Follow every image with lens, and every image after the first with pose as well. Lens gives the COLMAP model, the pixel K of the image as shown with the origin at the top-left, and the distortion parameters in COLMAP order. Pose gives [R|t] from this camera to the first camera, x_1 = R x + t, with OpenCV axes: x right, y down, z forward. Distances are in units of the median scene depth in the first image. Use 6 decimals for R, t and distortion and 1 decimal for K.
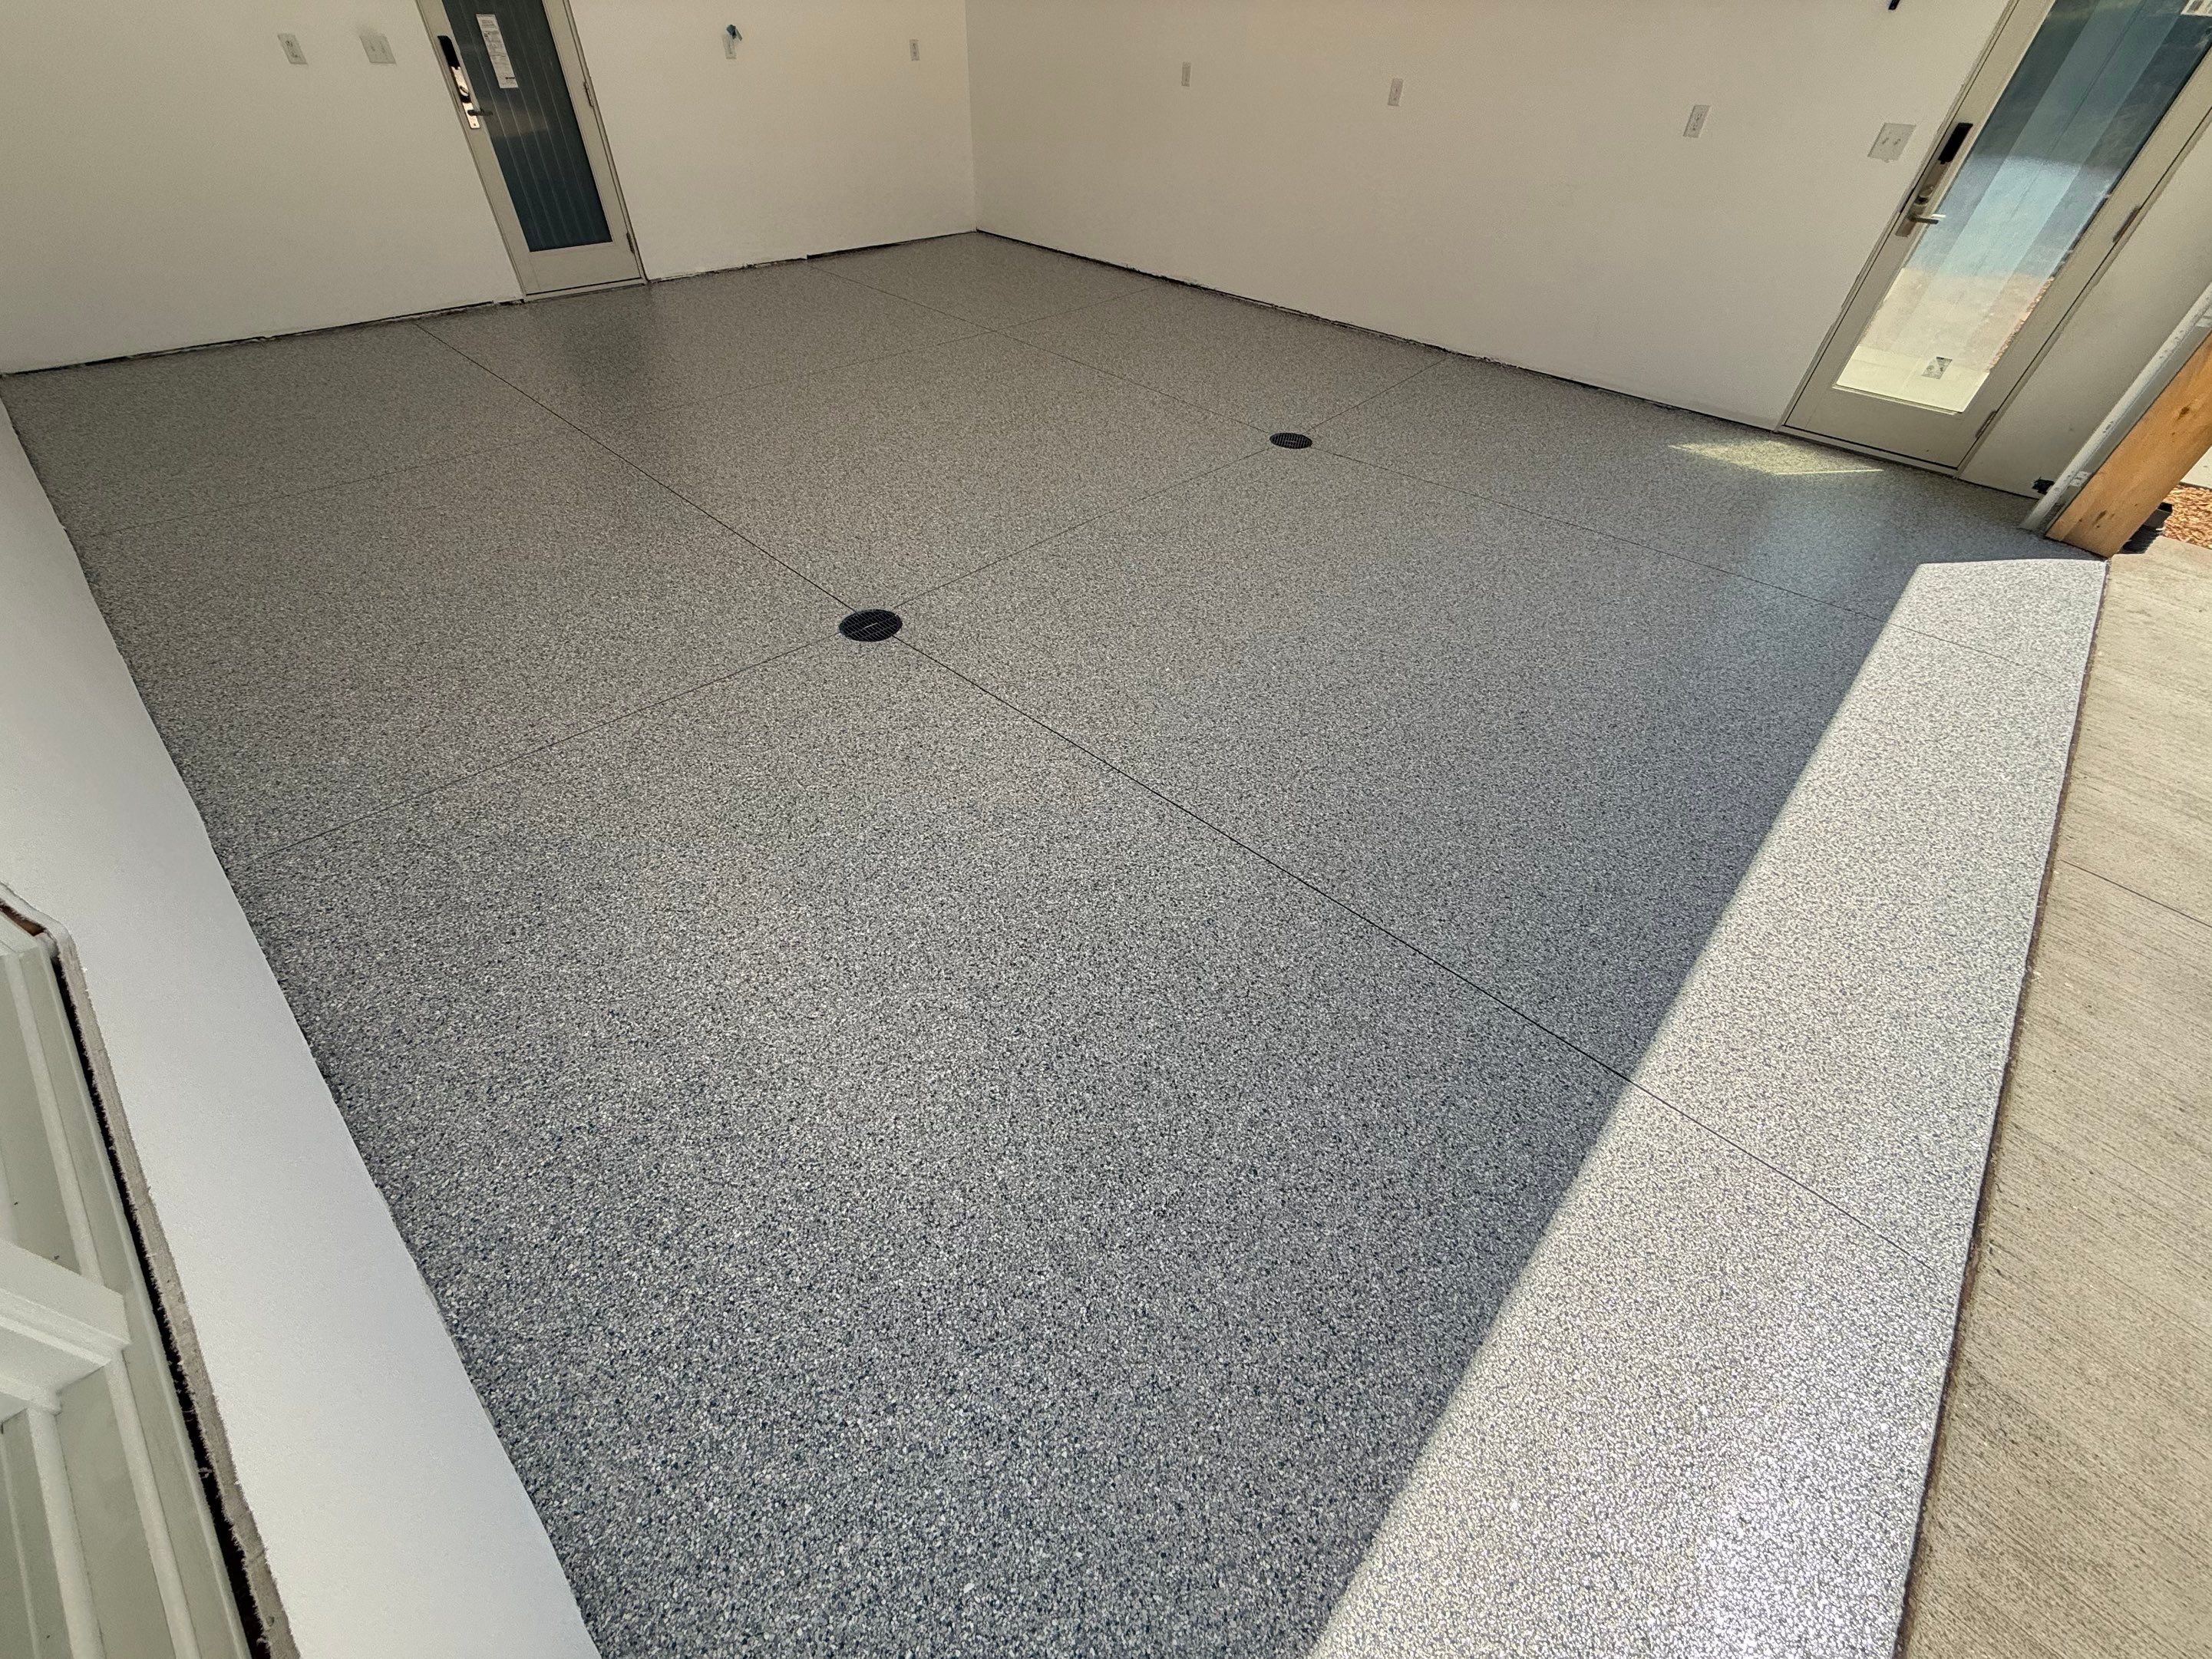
lens RADIAL K [[878.7, 0, 1102.2], [0, 878.7, 829.2], [0, 0, 1]] dist [-0.001092, 0.000325]
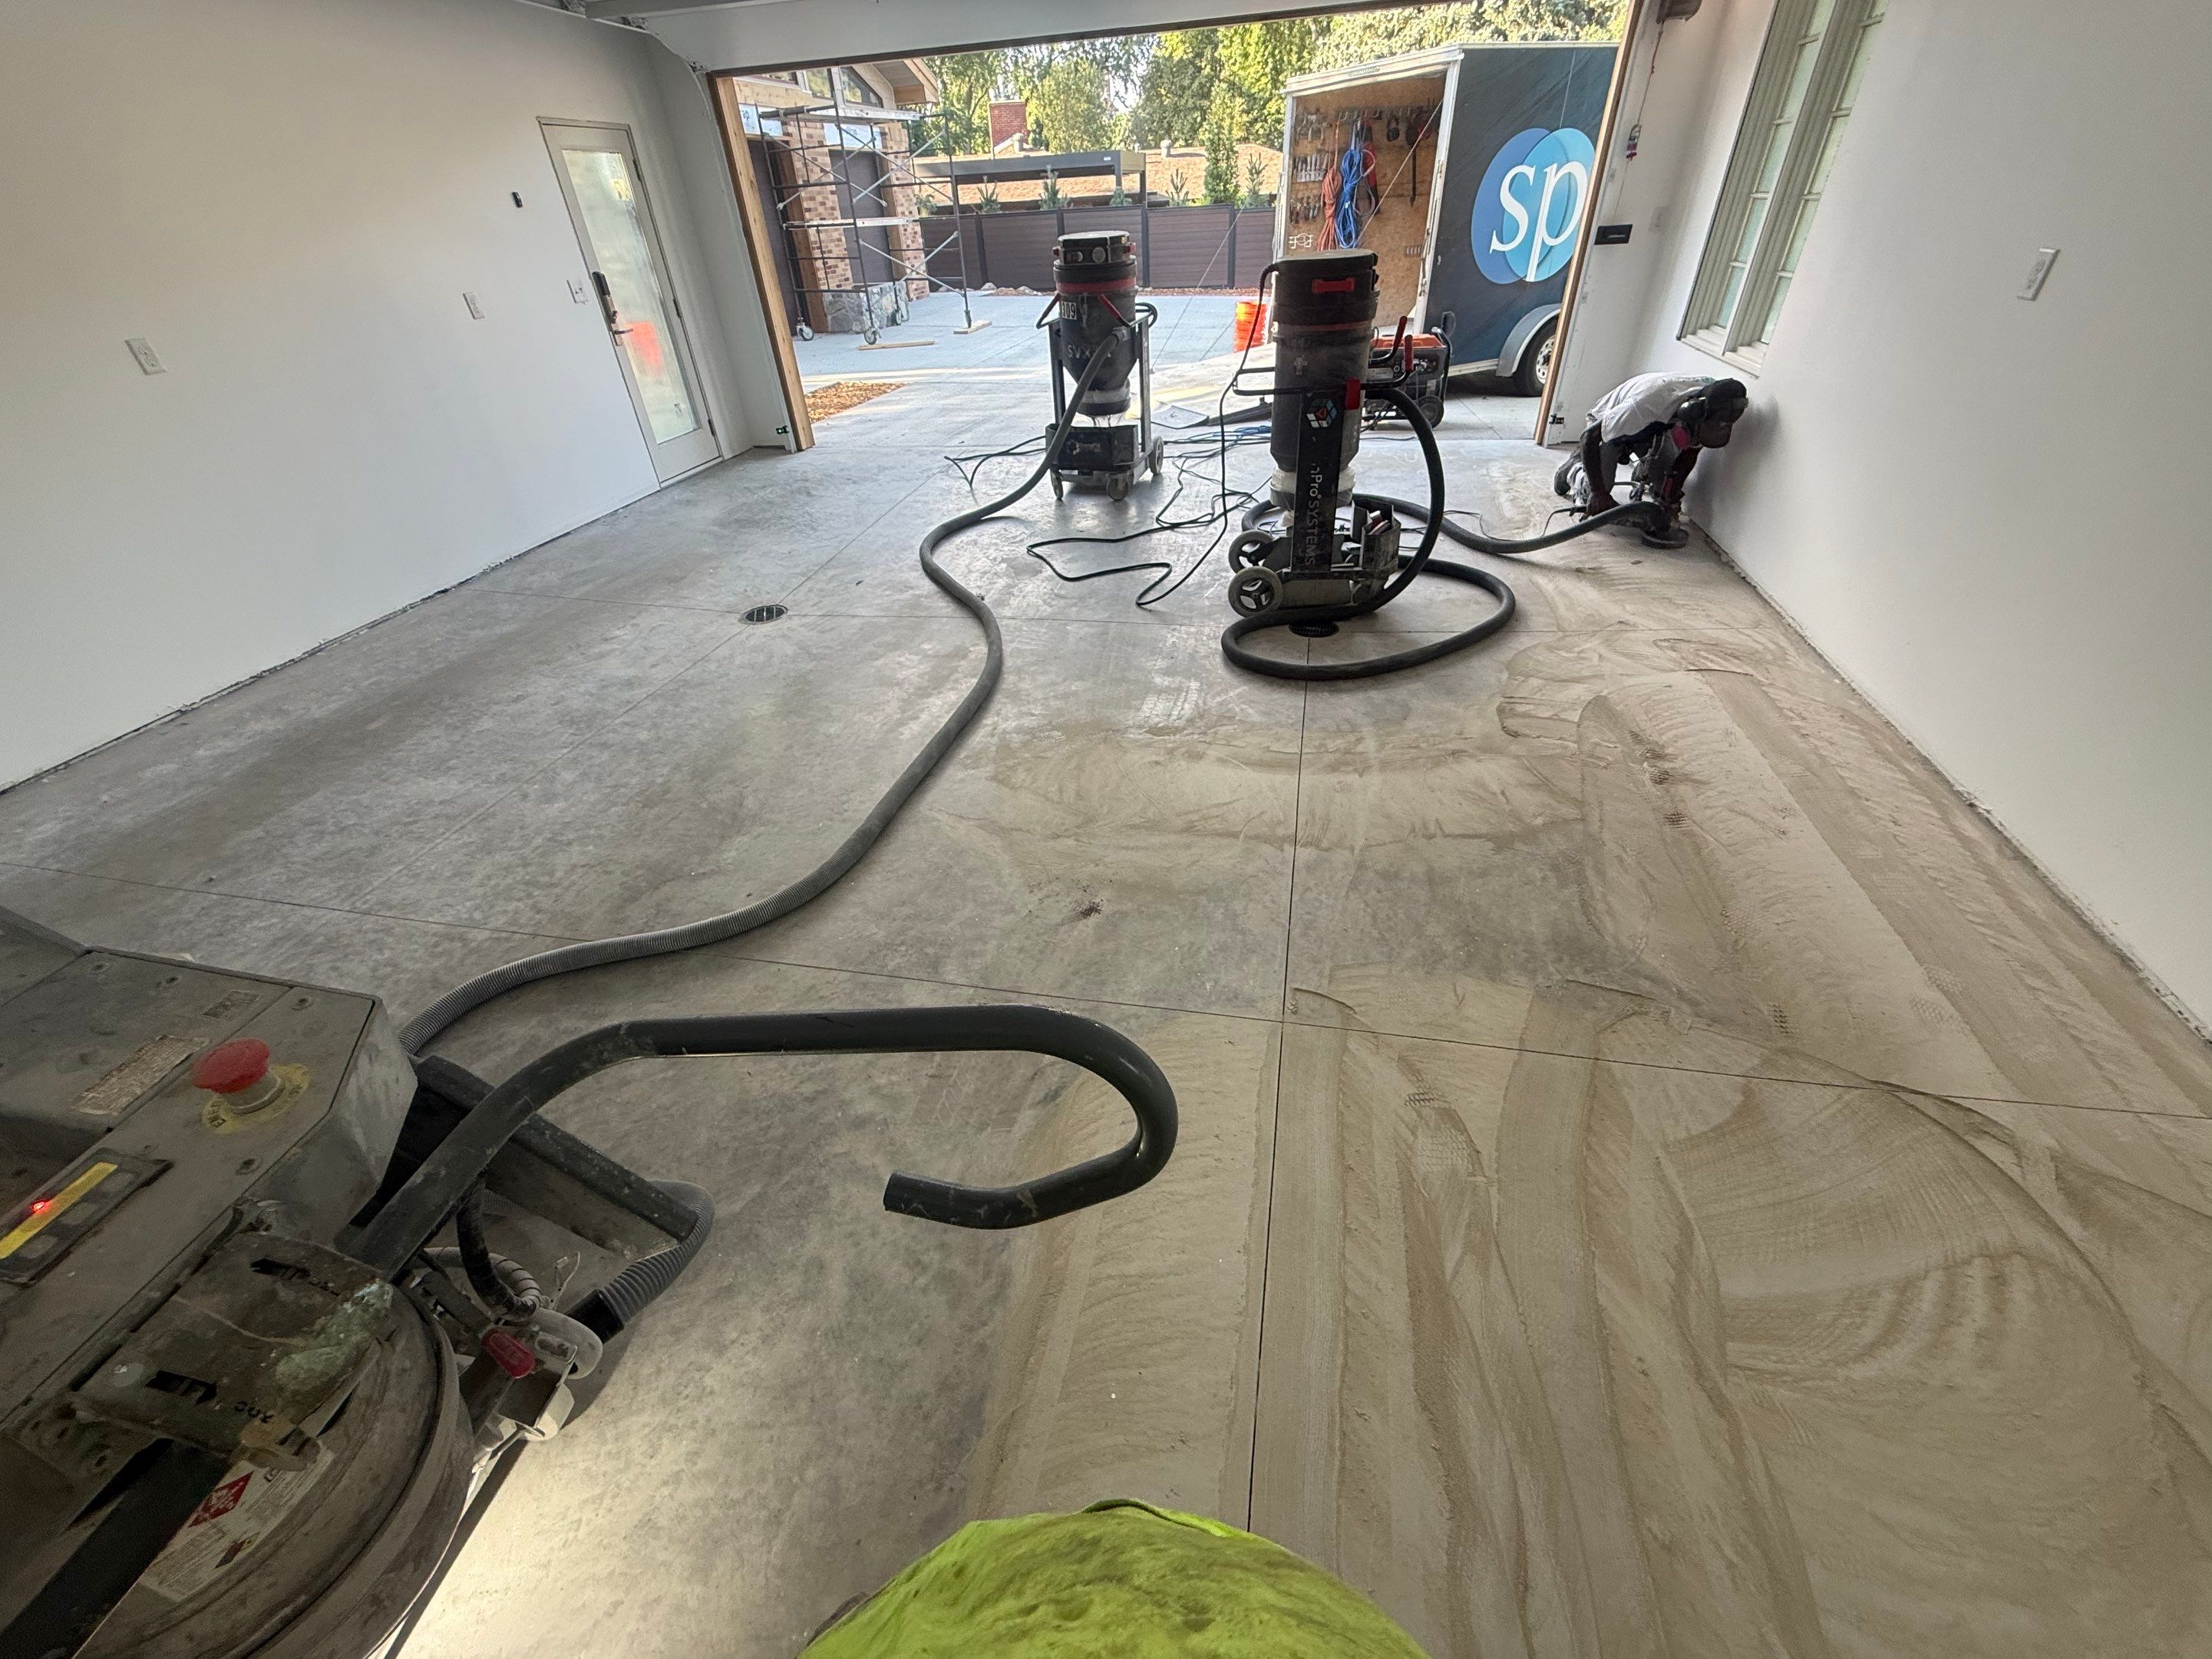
lens RADIAL K [[879.8, 0, 1102.1], [0, 879.8, 830.8], [0, 0, 1]] dist [-0.000616, 0.000208]
pose [[-0.518496, -0.506072, 0.689242, -1.188338], [0.616245, 0.337651, 0.711501, -1.287253], [-0.592793, 0.793652, 0.136794, 1.320269]]
